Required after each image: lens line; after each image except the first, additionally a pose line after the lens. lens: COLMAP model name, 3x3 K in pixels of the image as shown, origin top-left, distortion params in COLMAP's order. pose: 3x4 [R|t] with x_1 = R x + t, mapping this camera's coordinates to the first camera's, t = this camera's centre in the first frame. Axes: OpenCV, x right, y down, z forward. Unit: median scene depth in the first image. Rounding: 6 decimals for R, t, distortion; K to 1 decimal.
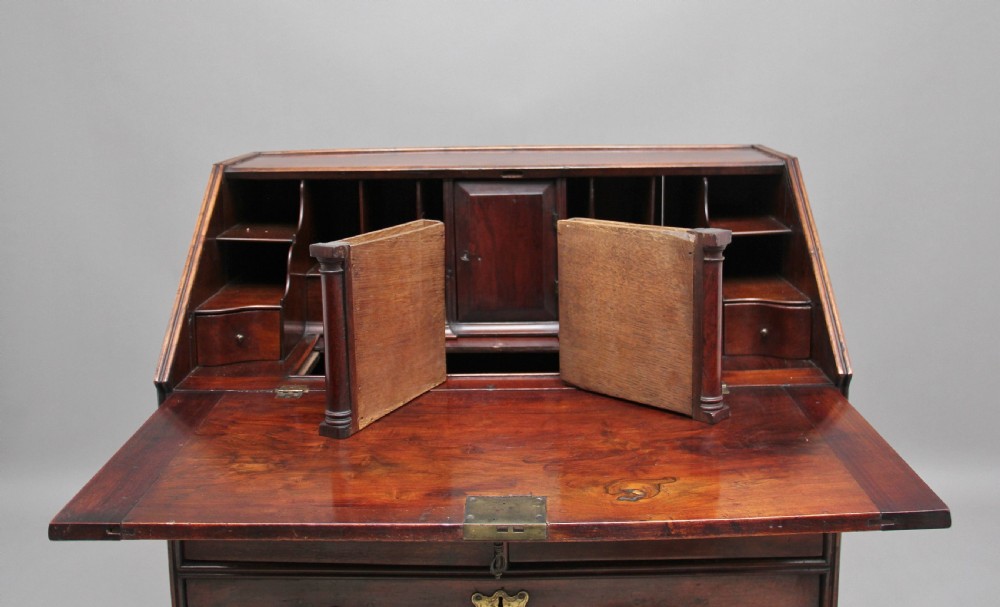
lens RADIAL K [[1060.0, 0, 483.8], [0, 1060.0, 240.8], [0, 0, 1]] dist [-0.090316, 0.000000]
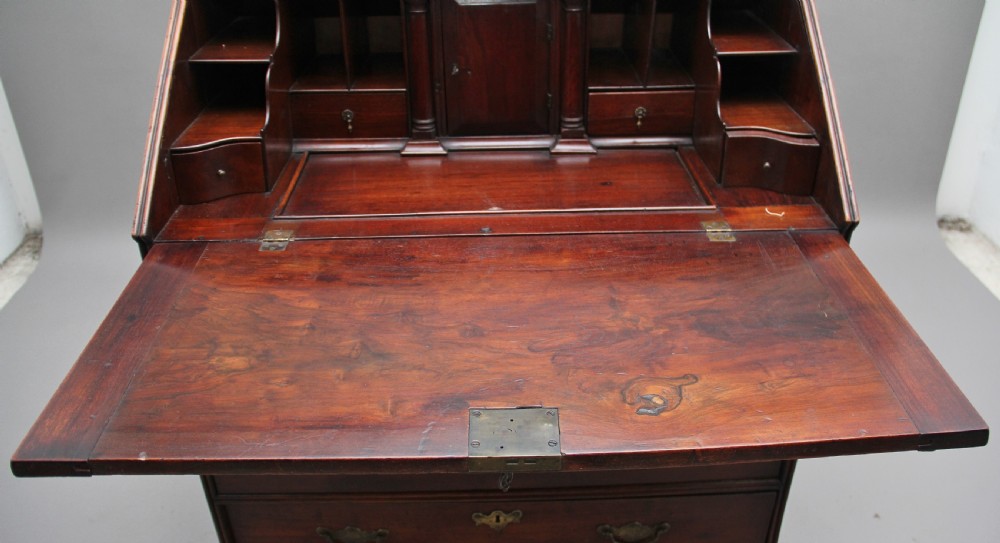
lens RADIAL K [[804.5, 0, 500.6], [0, 804.5, 295.2], [0, 0, 1]] dist [-0.152268, 0.063664]
pose [[0.998795, -0.019698, 0.044955, -0.014721], [0.001208, 0.925519, 0.378700, -0.083950], [-0.049067, -0.378189, 0.924427, 0.320243]]
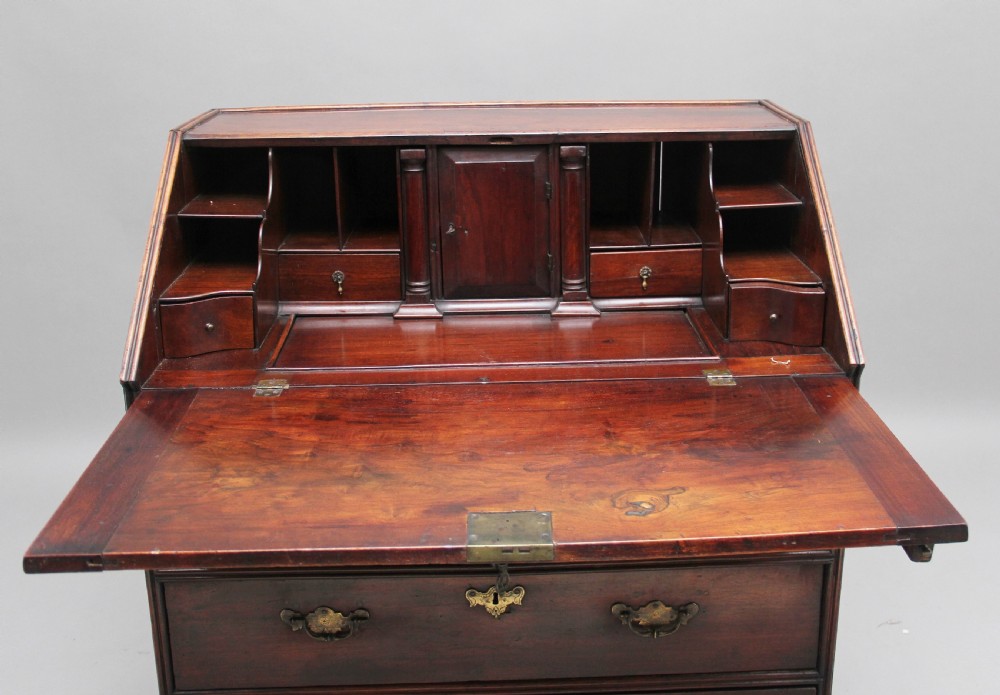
lens RADIAL K [[1137.5, 0, 506.5], [0, 1137.5, 327.1], [0, 0, 1]] dist [-0.068404, 0.000000]
pose [[0.998655, -0.012875, 0.050224, -0.024365], [0.005125, 0.988444, 0.151497, -0.062771], [-0.051594, -0.151036, 0.987181, 0.007859]]
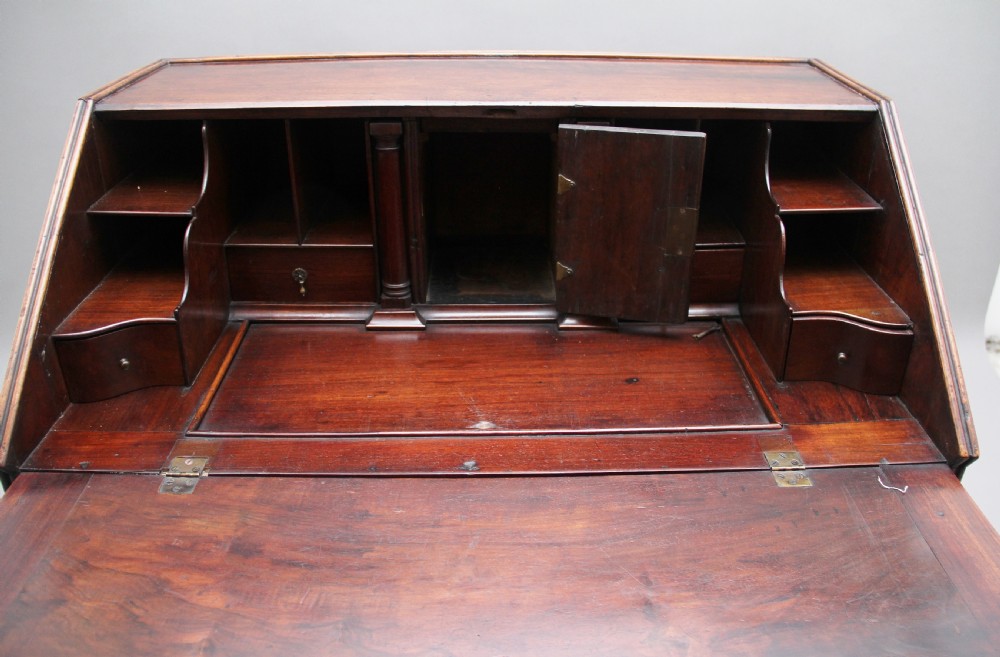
lens RADIAL K [[807.7, 0, 505.5], [0, 807.7, 318.5], [0, 0, 1]] dist [-0.137026, 0.054994]
pose [[0.998746, -0.005136, 0.049793, 0.003641], [-0.011256, 0.946210, 0.323357, -0.127522], [-0.048776, -0.323512, 0.944966, 0.549606]]
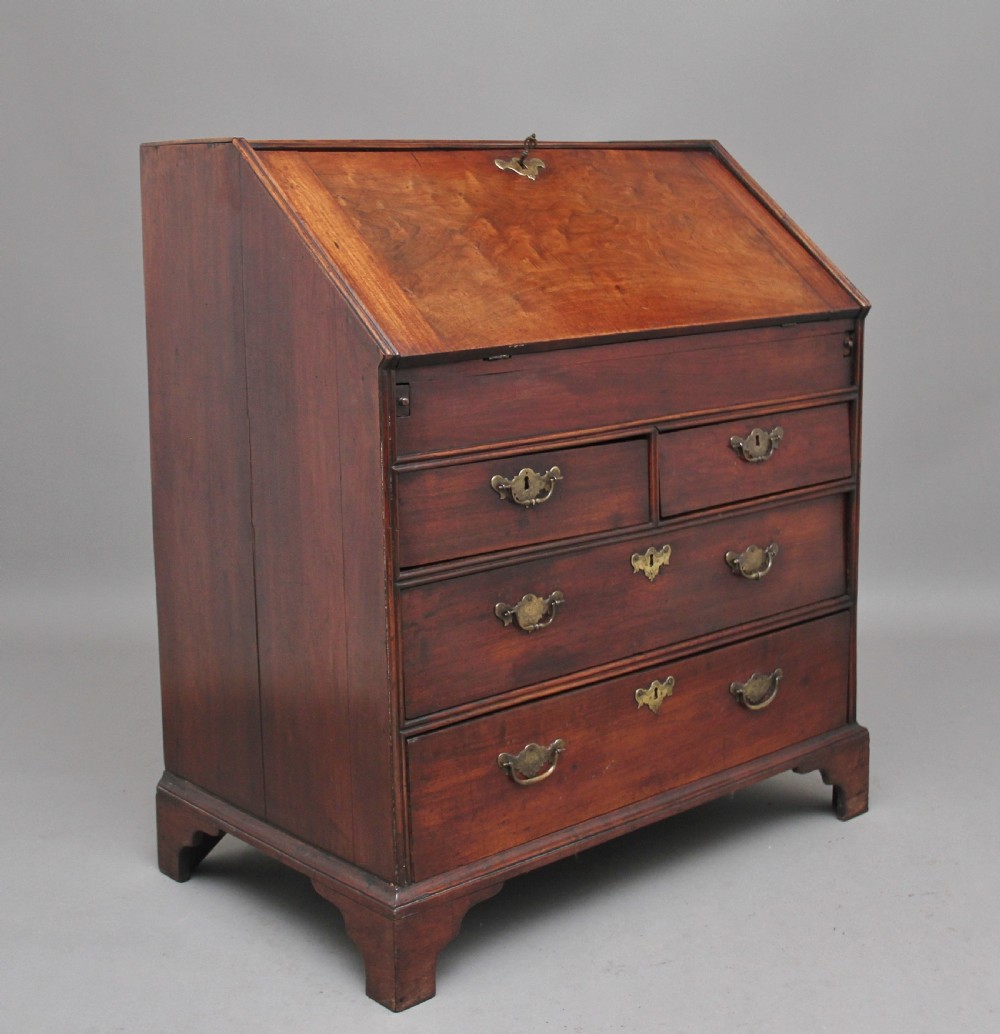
lens RADIAL K [[1695.2, 0, 504.3], [0, 1695.2, 509.4], [0, 0, 1]] dist [-0.133432, 0.000000]
pose [[0.741518, -0.129968, 0.658225, -1.212402], [0.115632, 0.991134, 0.065438, 0.183448], [-0.660894, 0.027588, 0.749972, -0.132247]]
